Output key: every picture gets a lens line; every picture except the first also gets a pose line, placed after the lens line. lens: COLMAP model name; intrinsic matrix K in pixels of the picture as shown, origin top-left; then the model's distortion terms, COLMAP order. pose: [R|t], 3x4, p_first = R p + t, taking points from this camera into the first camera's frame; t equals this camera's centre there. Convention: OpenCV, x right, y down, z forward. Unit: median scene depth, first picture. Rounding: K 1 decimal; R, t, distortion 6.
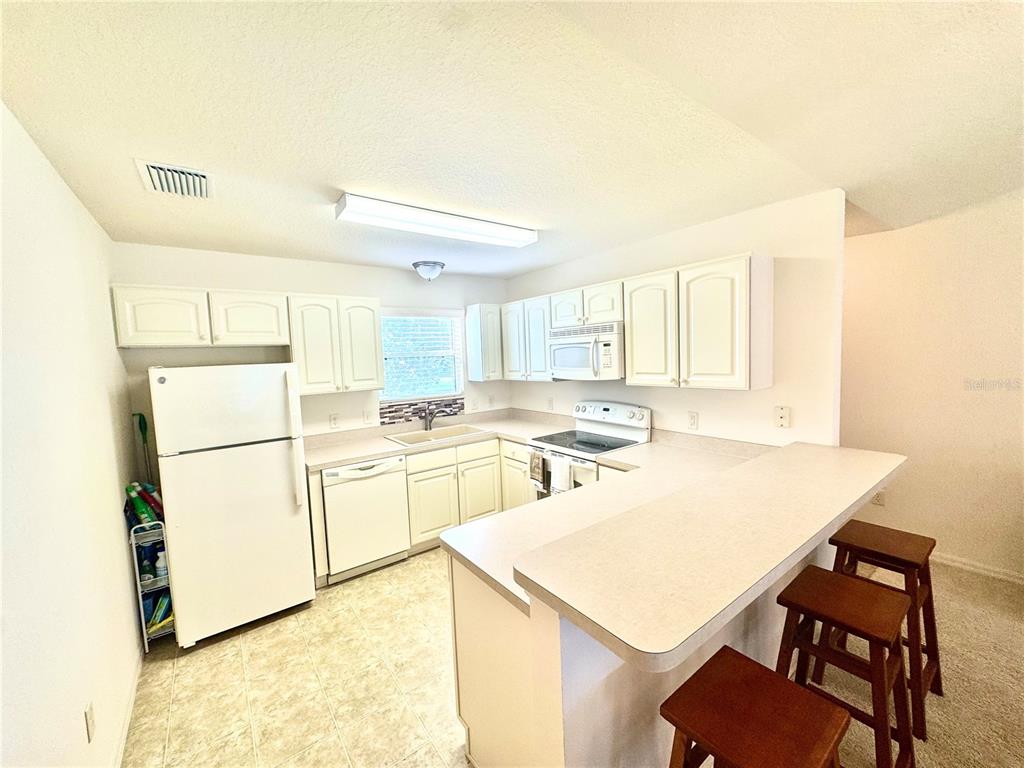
lens RADIAL K [[408.0, 0, 512.0], [0, 408.0, 384.0], [0, 0, 1]] dist [0.000609, 0.000102]
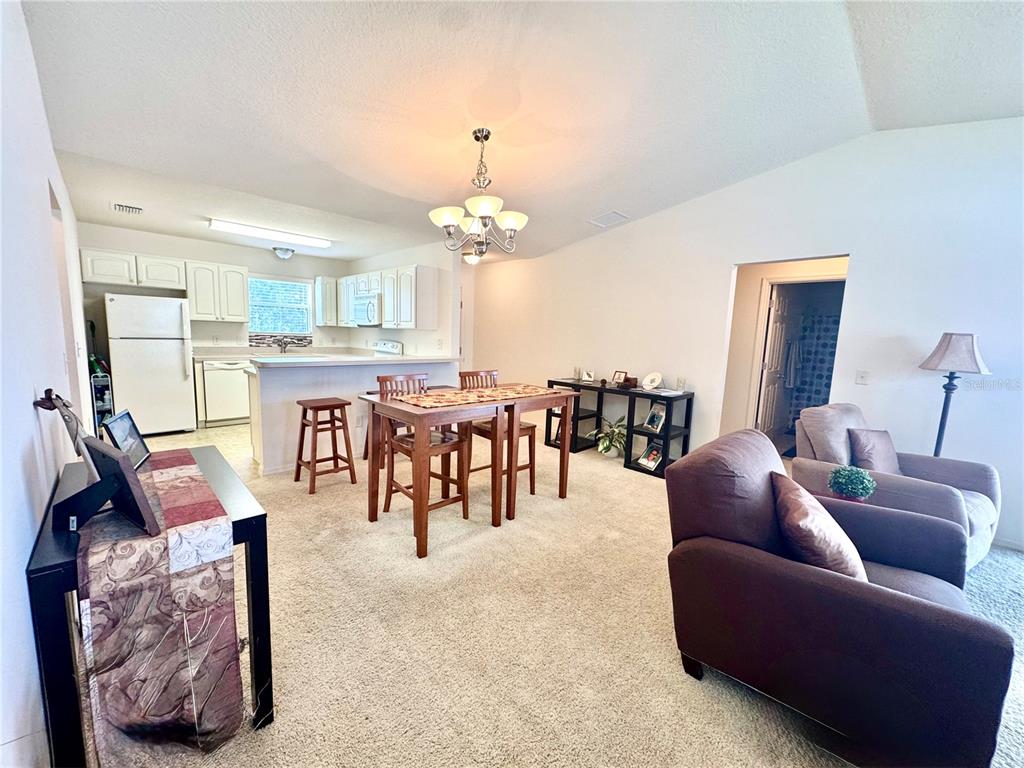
lens RADIAL K [[409.3, 0, 512.0], [0, 409.3, 384.0], [0, 0, 1]] dist [-0.001057, -0.000138]
pose [[0.987936, 0.060620, 0.142505, 0.639578], [-0.067690, 0.996678, 0.045292, 0.138832], [-0.139286, -0.054391, 0.988757, -0.996835]]
